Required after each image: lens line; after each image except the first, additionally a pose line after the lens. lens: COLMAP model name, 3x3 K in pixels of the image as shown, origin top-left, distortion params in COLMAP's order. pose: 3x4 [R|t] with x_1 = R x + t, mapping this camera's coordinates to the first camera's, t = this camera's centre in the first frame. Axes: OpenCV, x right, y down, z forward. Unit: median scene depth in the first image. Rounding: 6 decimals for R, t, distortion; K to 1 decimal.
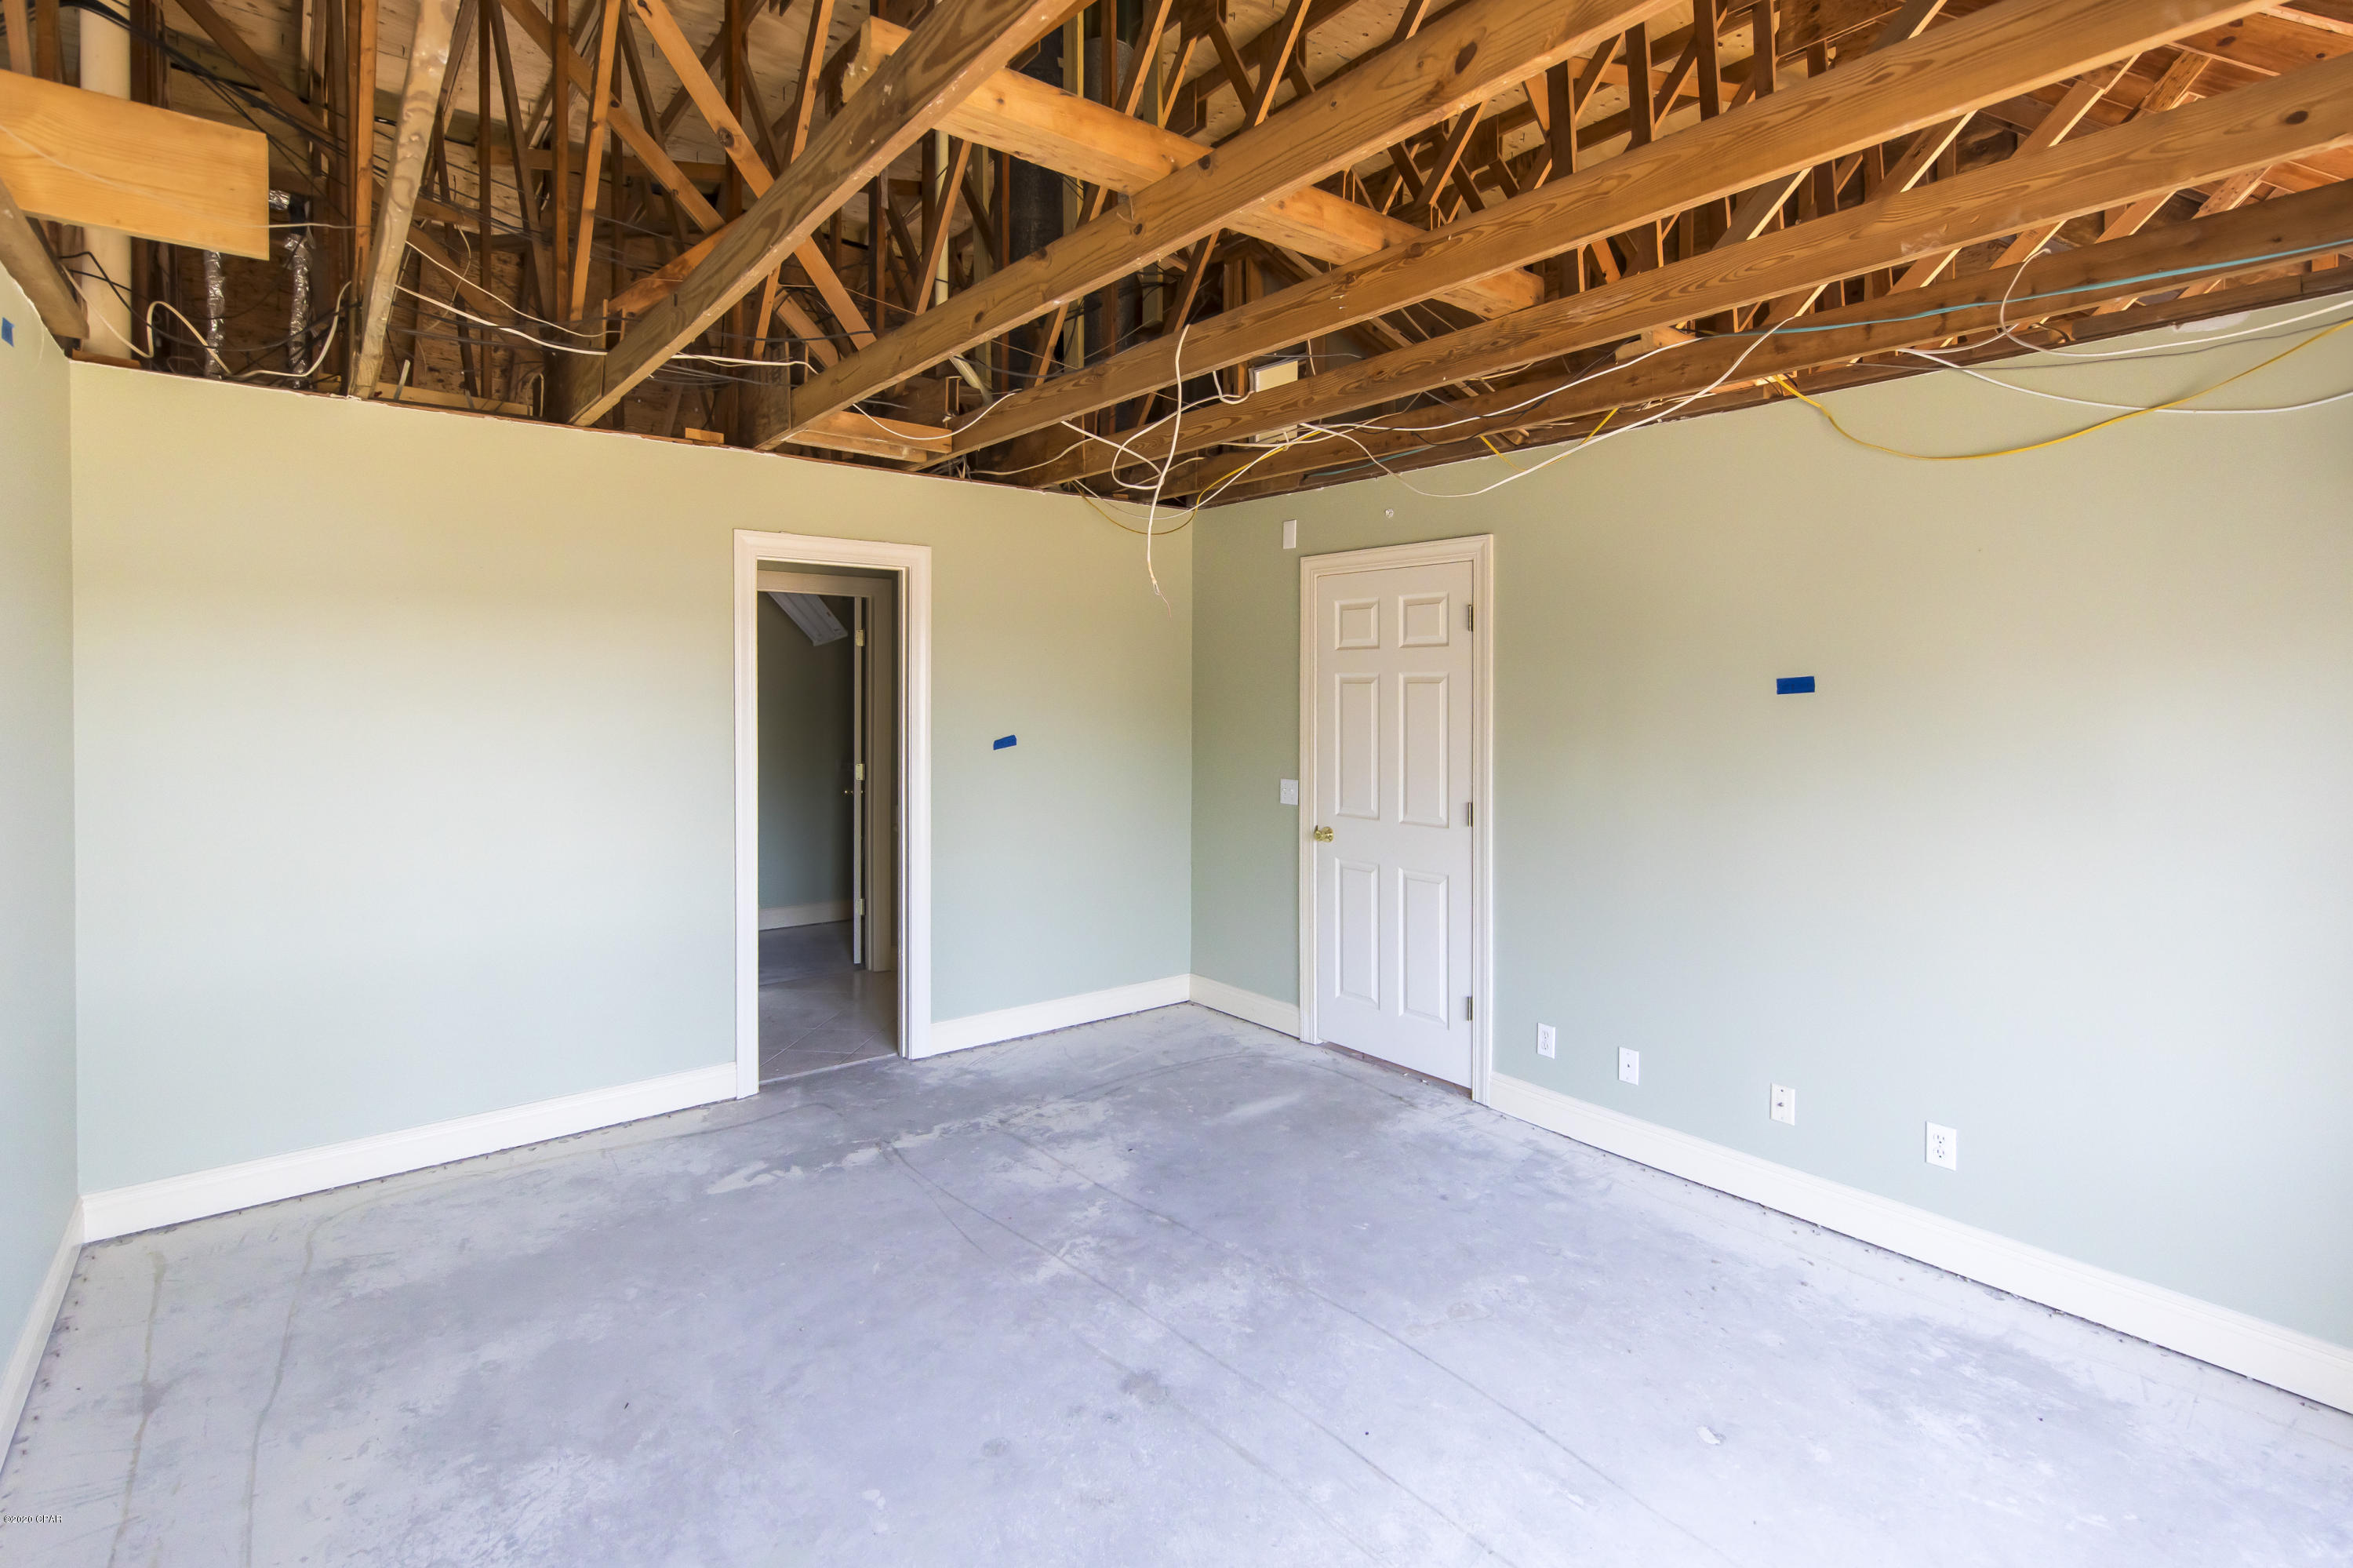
lens RADIAL K [[1129.7, 0, 1191.2], [0, 1129.7, 685.0], [0, 0, 1]] dist [0.005321, -0.002469]
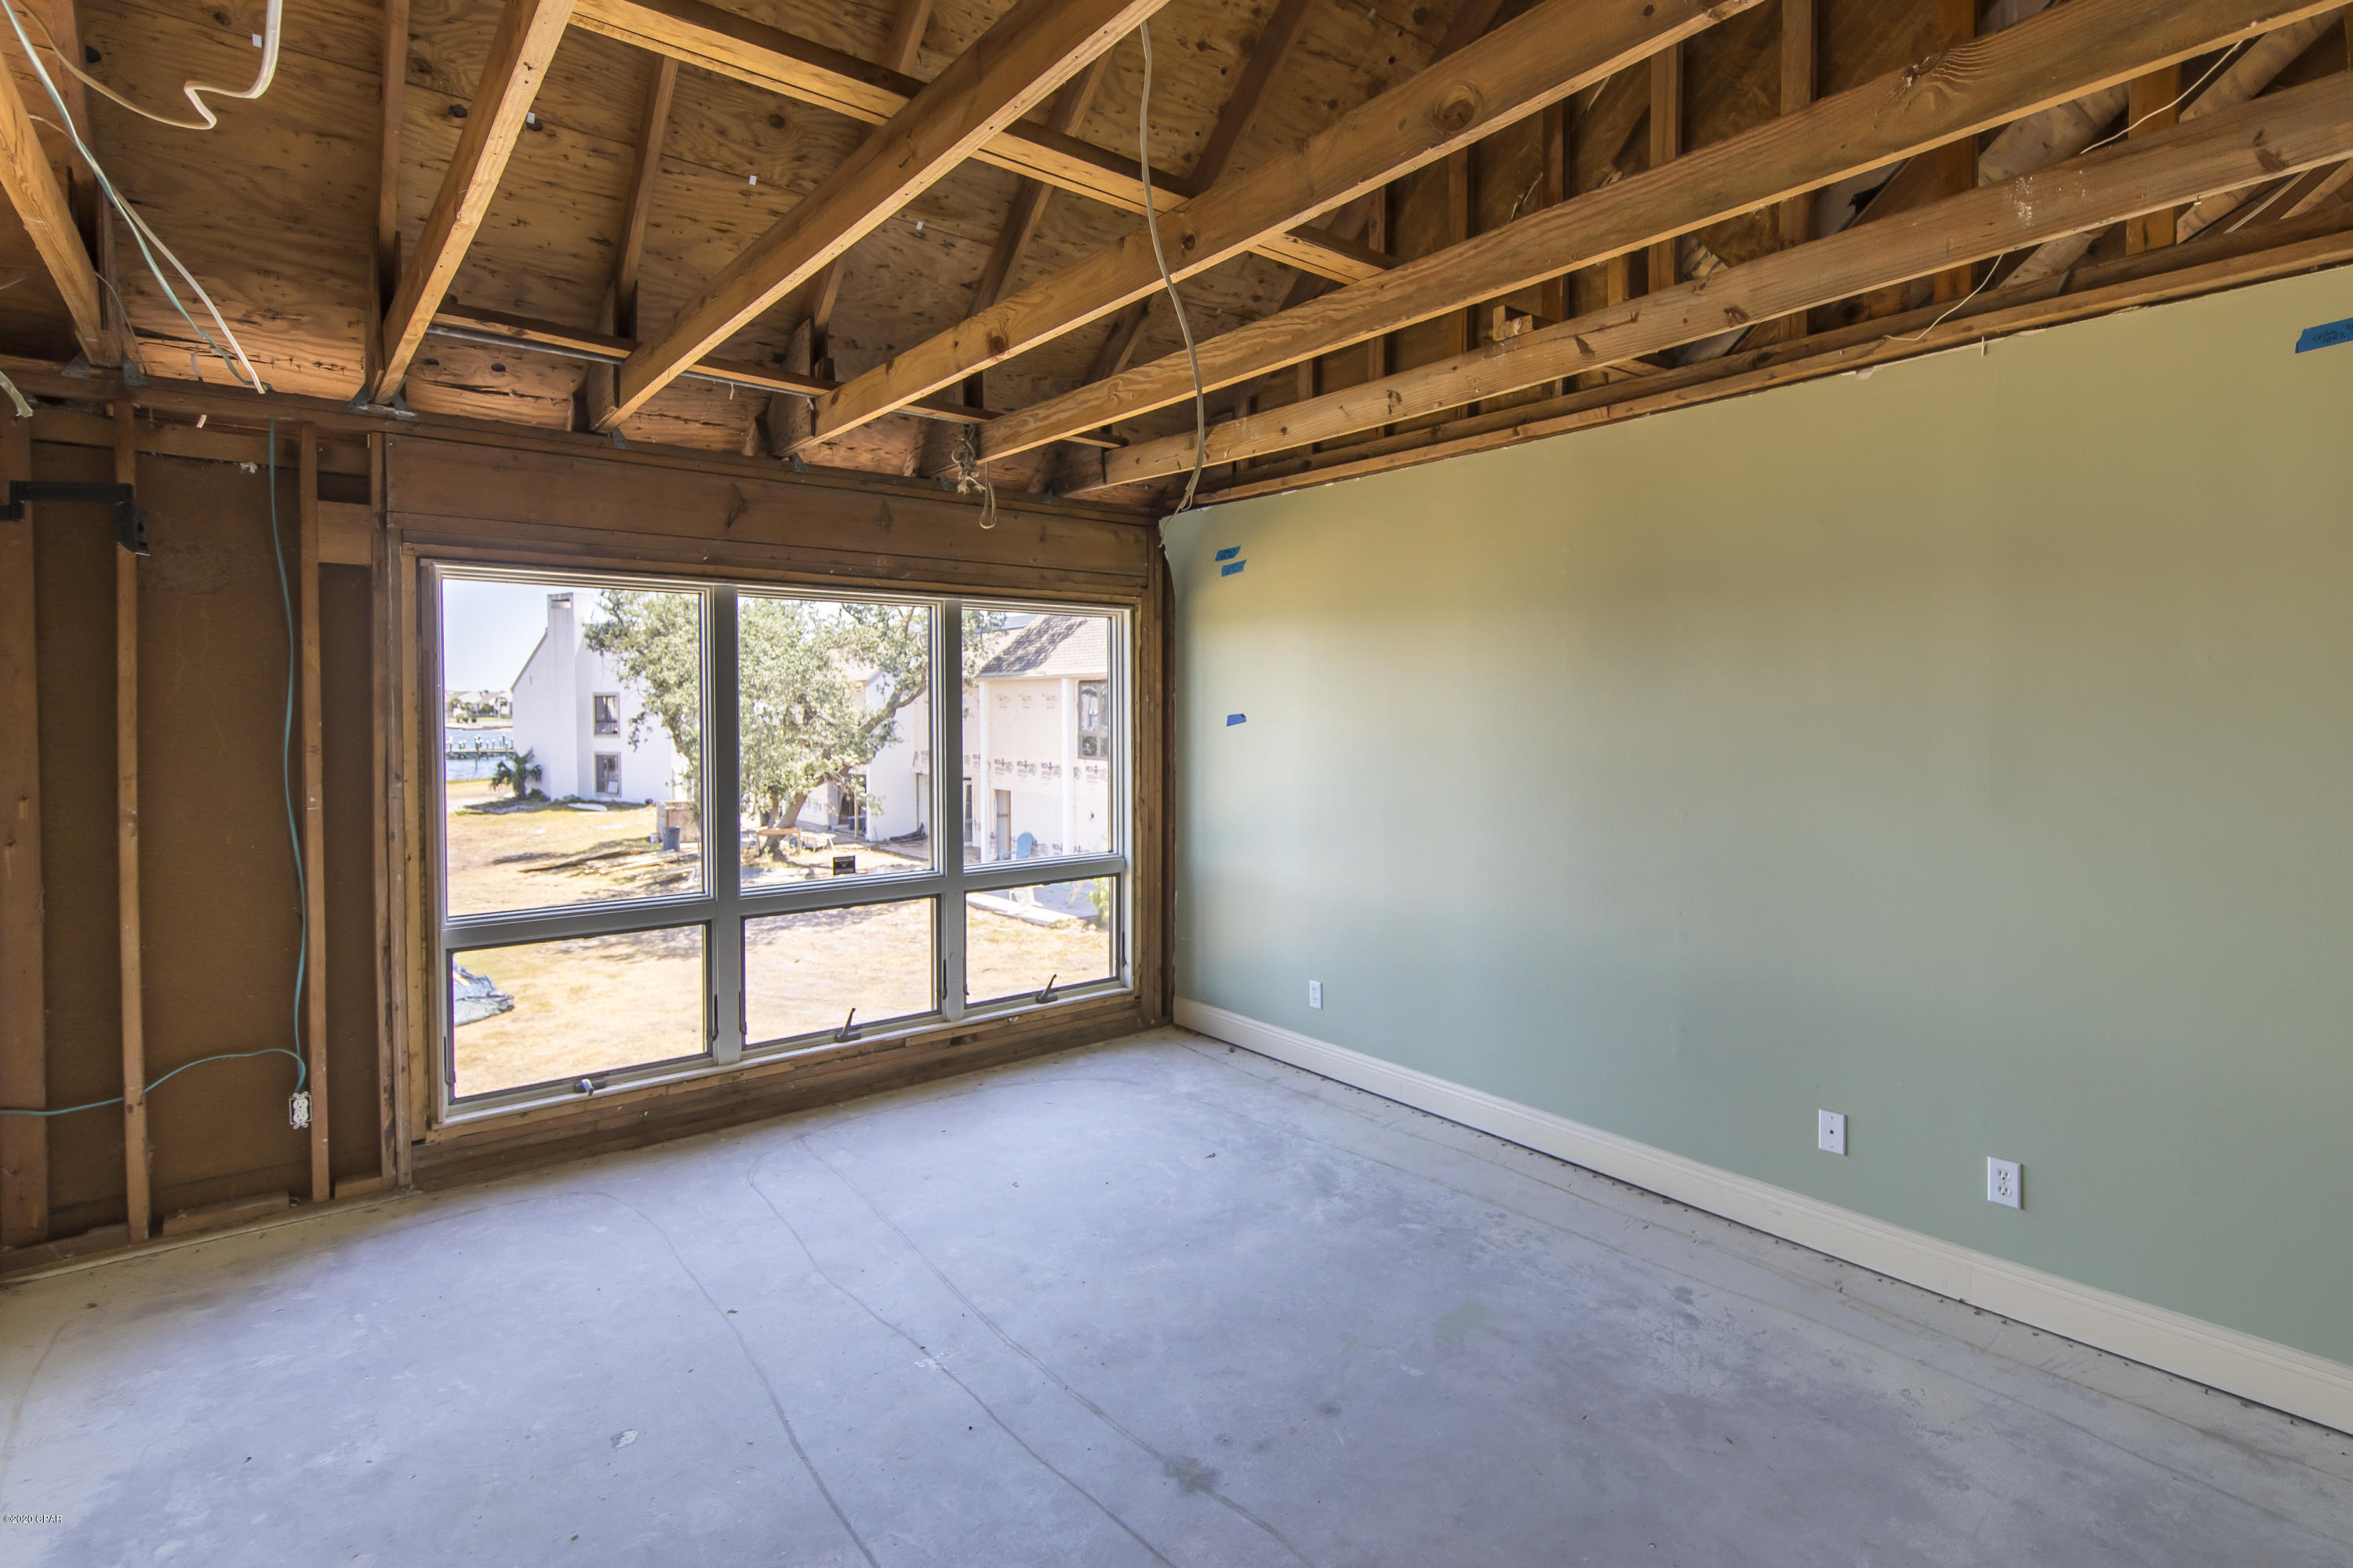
lens RADIAL K [[1129.7, 0, 1210.9], [0, 1129.7, 728.1], [0, 0, 1]] dist [0.005321, -0.002469]
pose [[-0.999917, -0.003024, -0.012544, -0.029518], [-0.003224, 0.999868, 0.015955, 0.011368], [0.012494, 0.015994, -0.999794, 1.302724]]
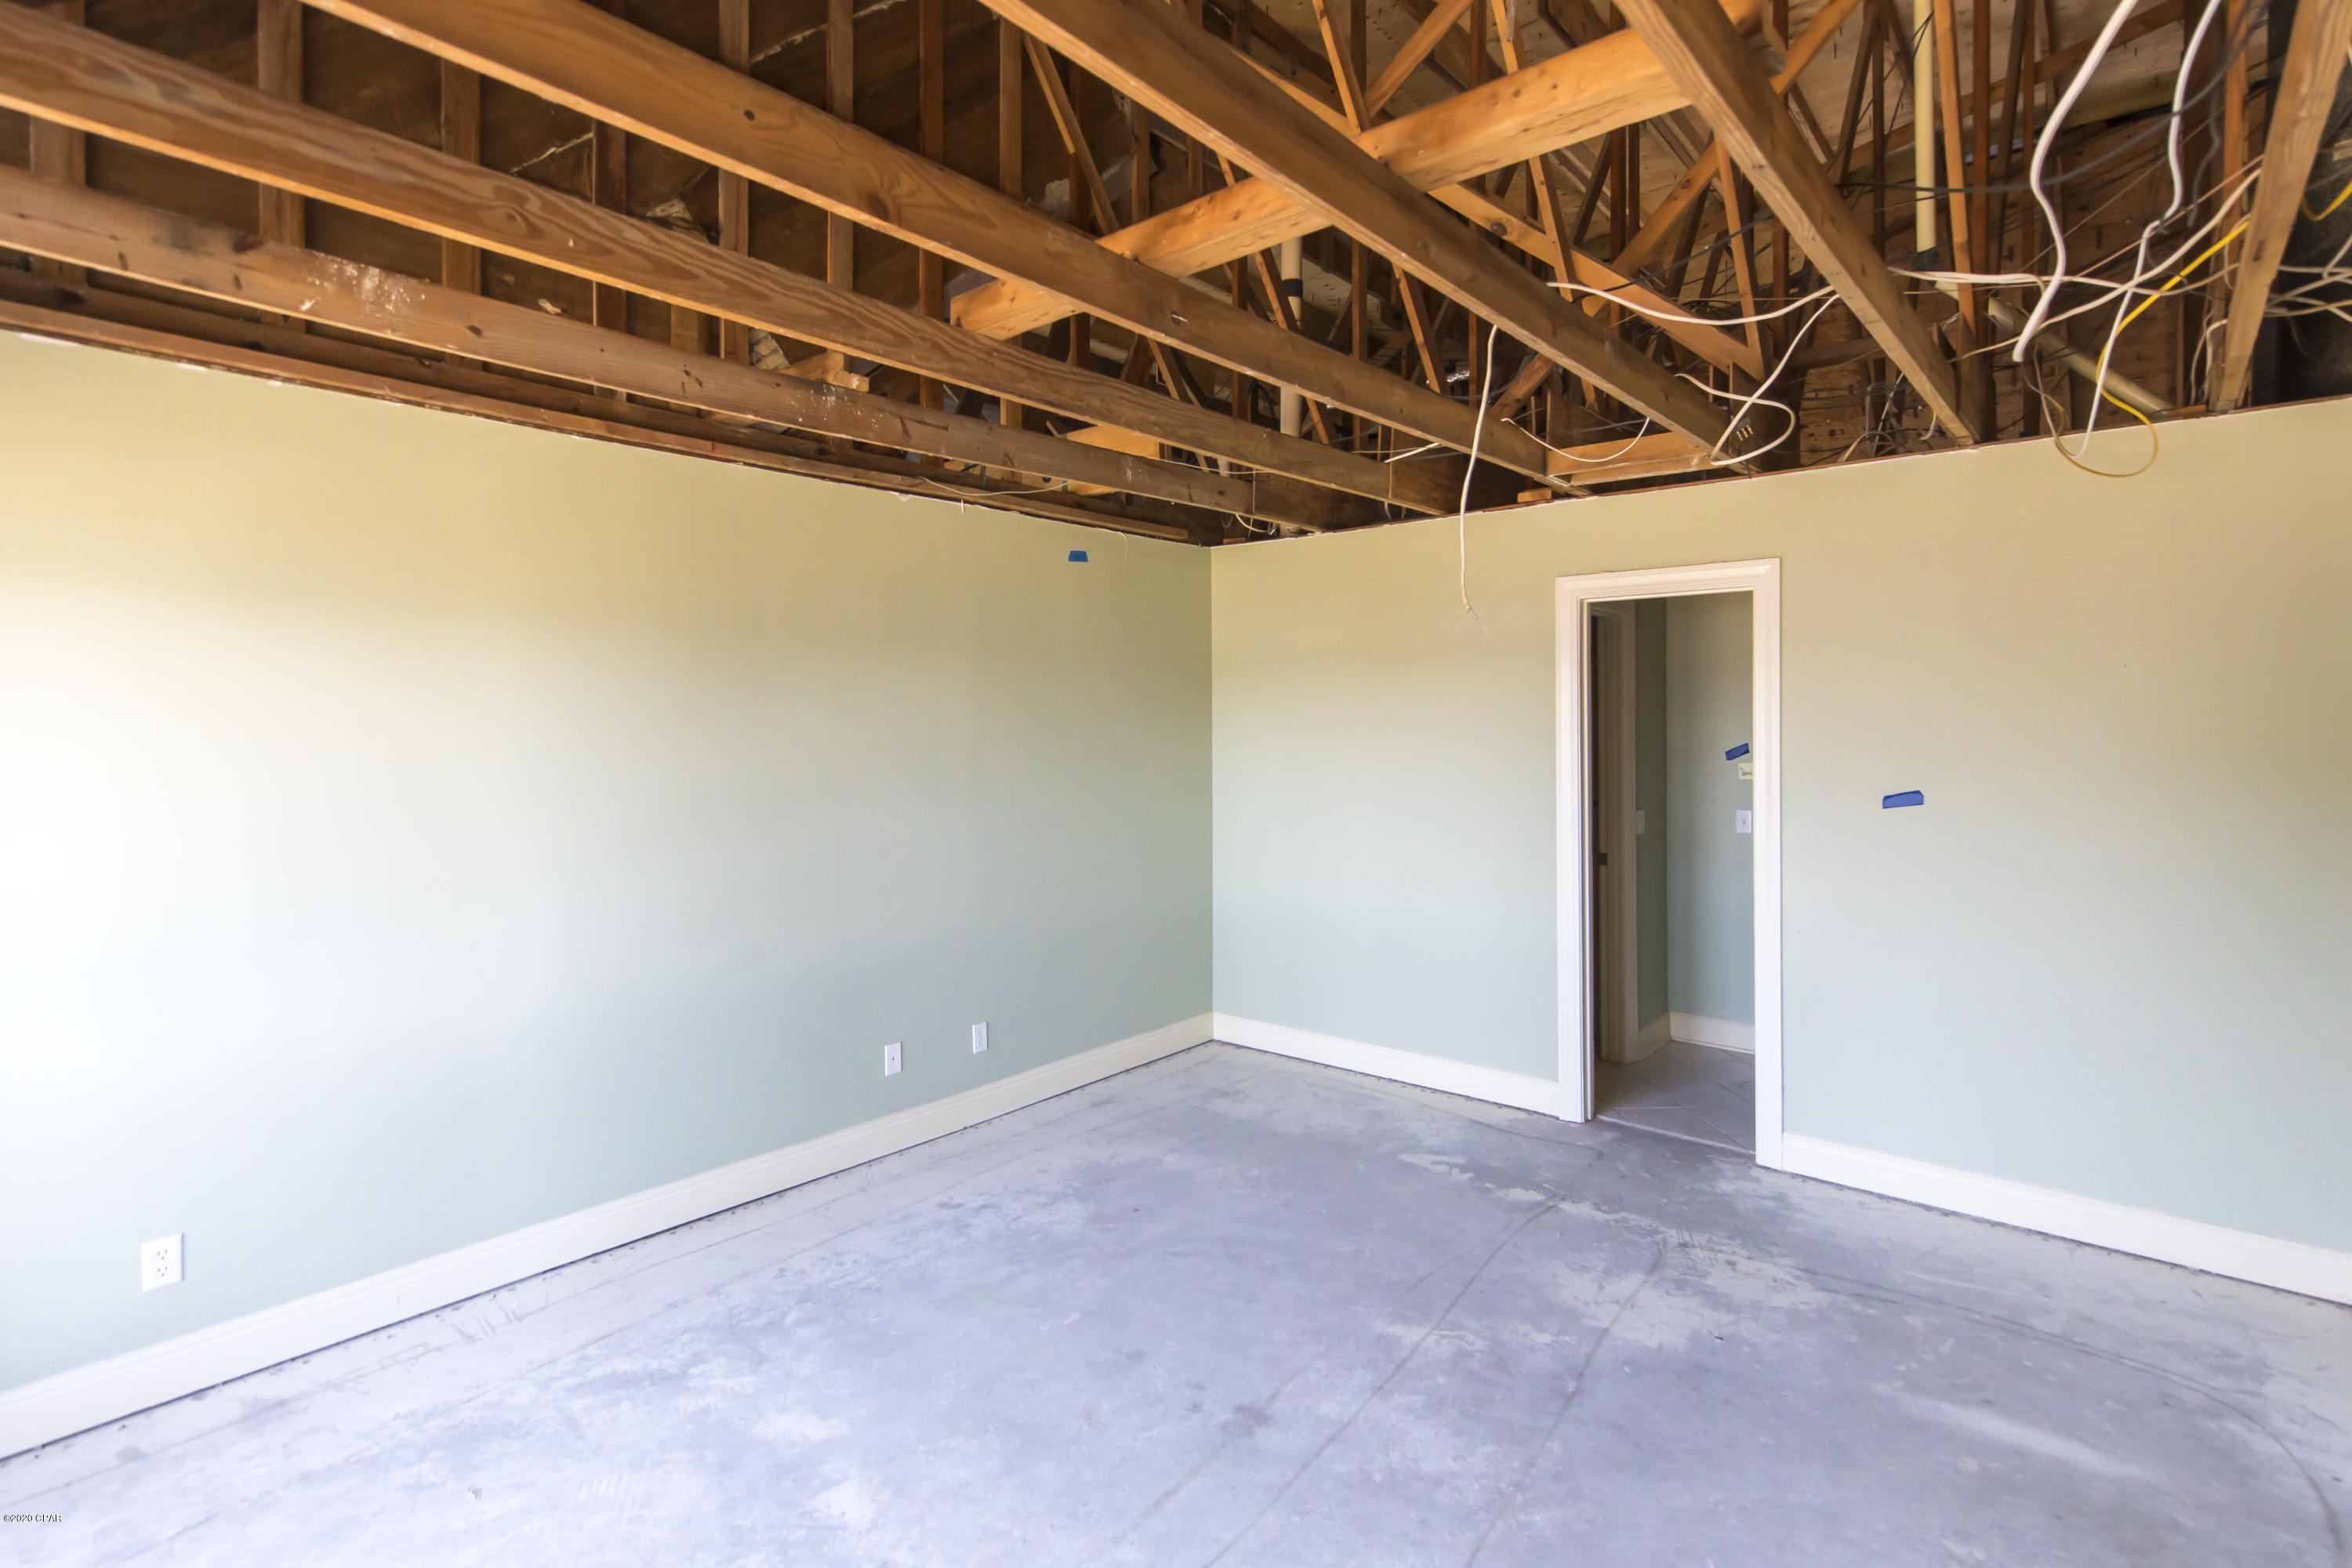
lens RADIAL K [[1129.1, 0, 1149.7], [0, 1129.1, 713.0], [0, 0, 1]] dist [0.005321, -0.002469]
pose [[0.162049, -0.013560, -0.986690, 0.661280], [0.008622, 0.999887, -0.012325, -0.001709], [0.986745, -0.006510, 0.162148, 0.521572]]
